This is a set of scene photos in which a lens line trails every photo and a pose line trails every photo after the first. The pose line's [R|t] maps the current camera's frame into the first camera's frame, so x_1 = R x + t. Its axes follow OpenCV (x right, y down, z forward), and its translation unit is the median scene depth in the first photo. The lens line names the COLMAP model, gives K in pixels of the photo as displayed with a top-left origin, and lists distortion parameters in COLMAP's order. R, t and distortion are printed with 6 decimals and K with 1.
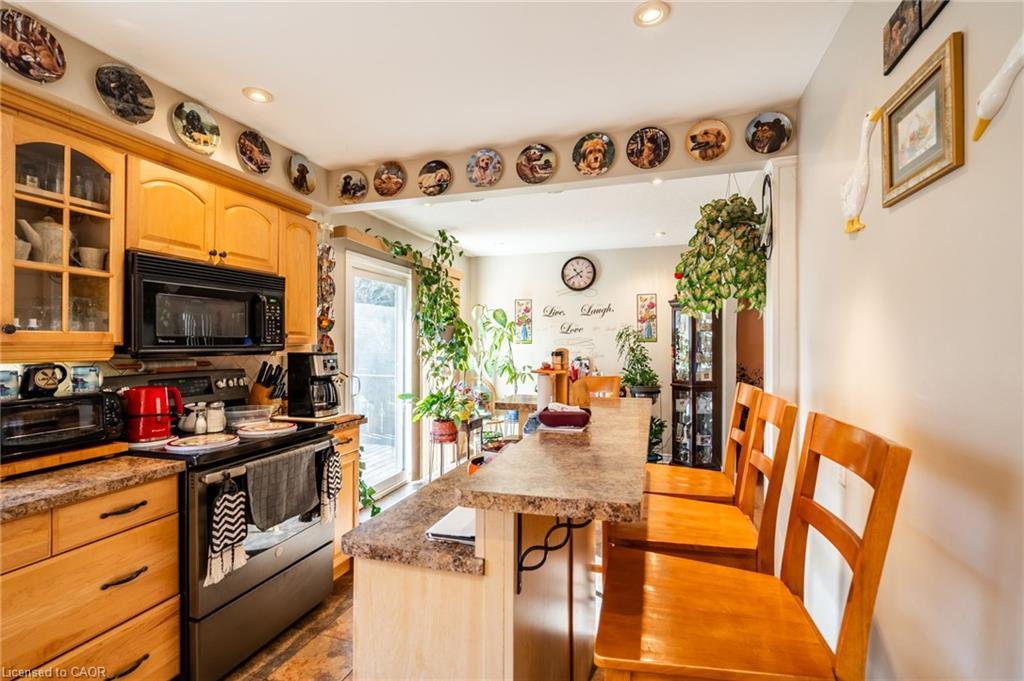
lens RADIAL K [[462.6, 0, 514.0], [0, 462.6, 341.3], [0, 0, 1]] dist [-0.006221, 0.002059]
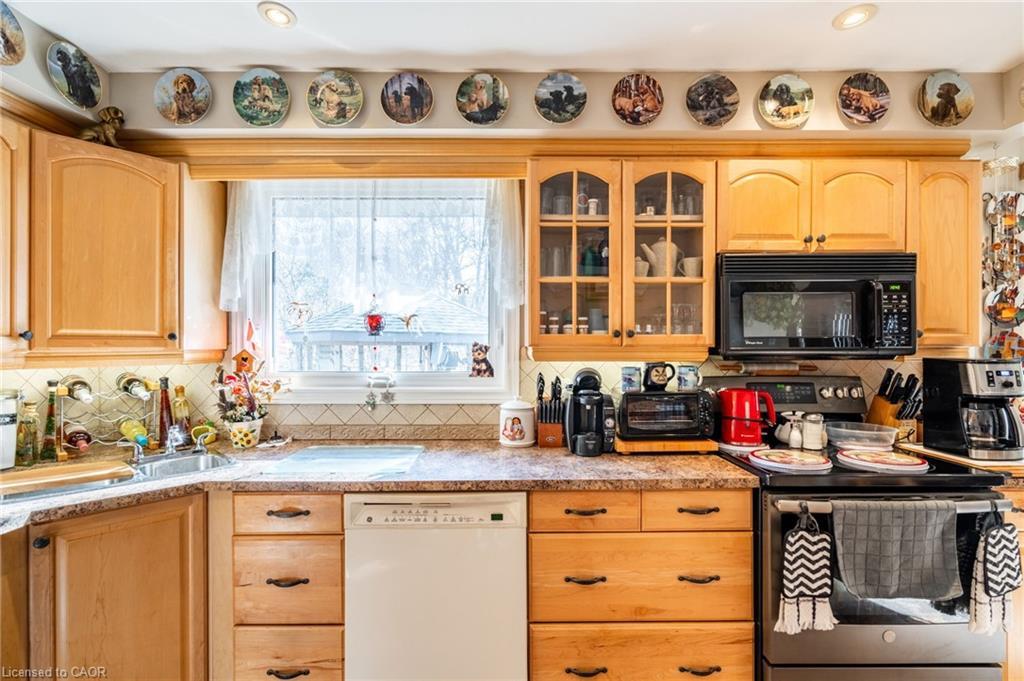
lens RADIAL K [[462.6, 0, 505.0], [0, 462.6, 344.4], [0, 0, 1]] dist [-0.006221, 0.002059]
pose [[0.300619, -0.001404, -0.953743, -0.006918], [0.005112, 0.999987, 0.000140, 0.000161], [0.953730, -0.004918, 0.300623, 0.237349]]
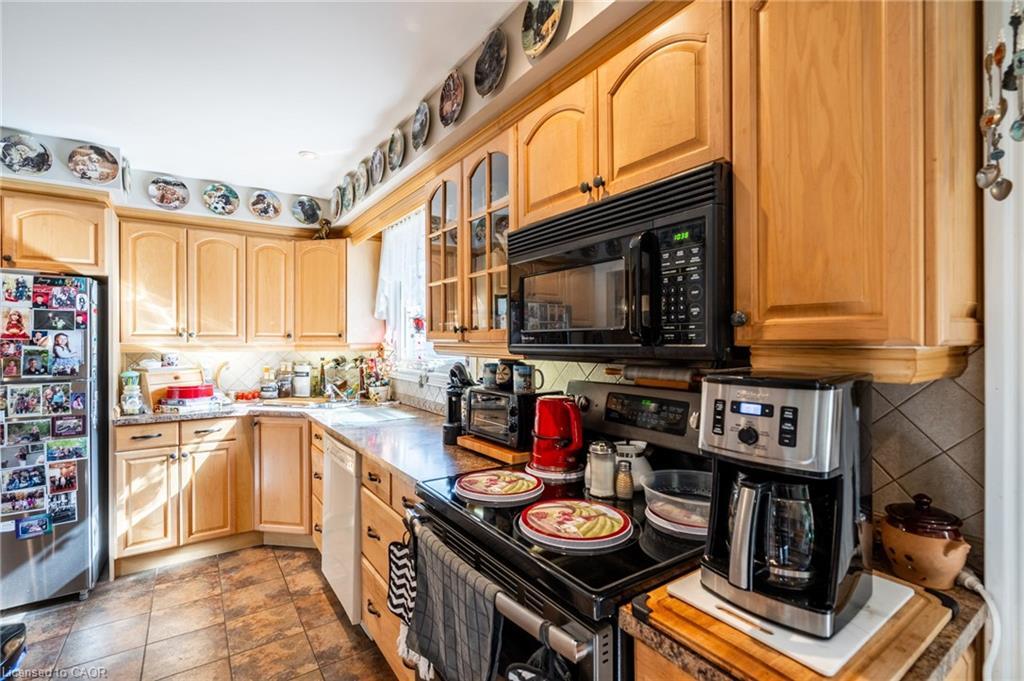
lens RADIAL K [[462.6, 0, 508.6], [0, 462.6, 342.9], [0, 0, 1]] dist [-0.006221, 0.002059]
pose [[-0.617135, 0.004531, -0.786844, -0.142488], [0.003378, 0.999989, 0.003109, 0.005121], [0.786850, -0.000739, -0.617143, 1.481185]]
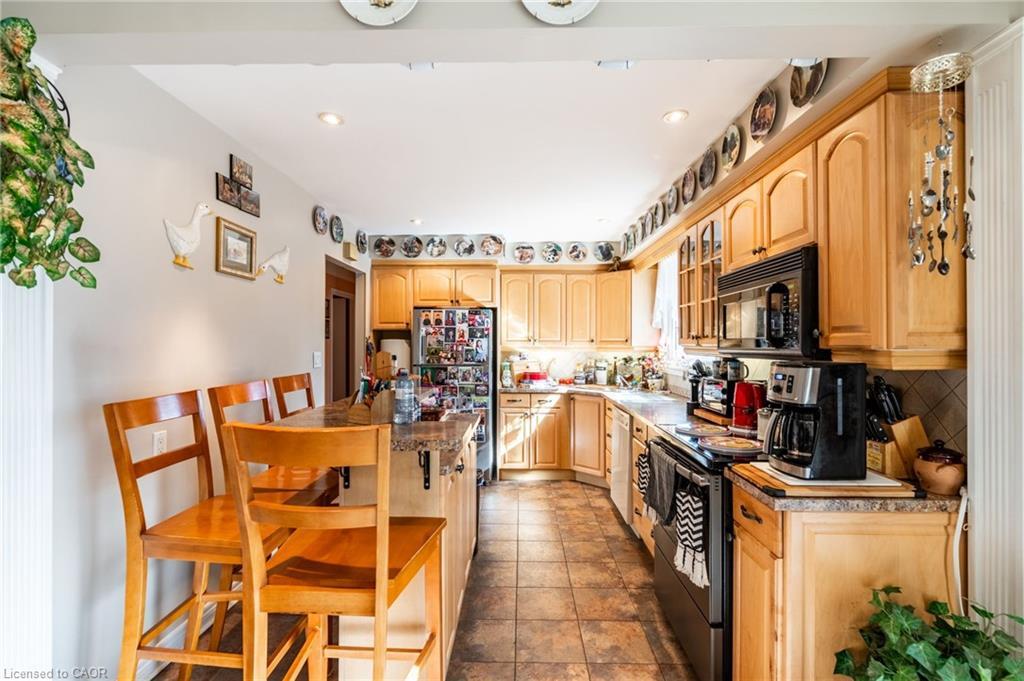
lens RADIAL K [[462.6, 0, 491.8], [0, 462.6, 339.3], [0, 0, 1]] dist [-0.006221, 0.002059]
pose [[-0.971360, -0.004237, -0.237576, 0.129485], [-0.001304, 0.999921, -0.012500, 0.004902], [0.237610, -0.011832, -0.971289, 2.074740]]
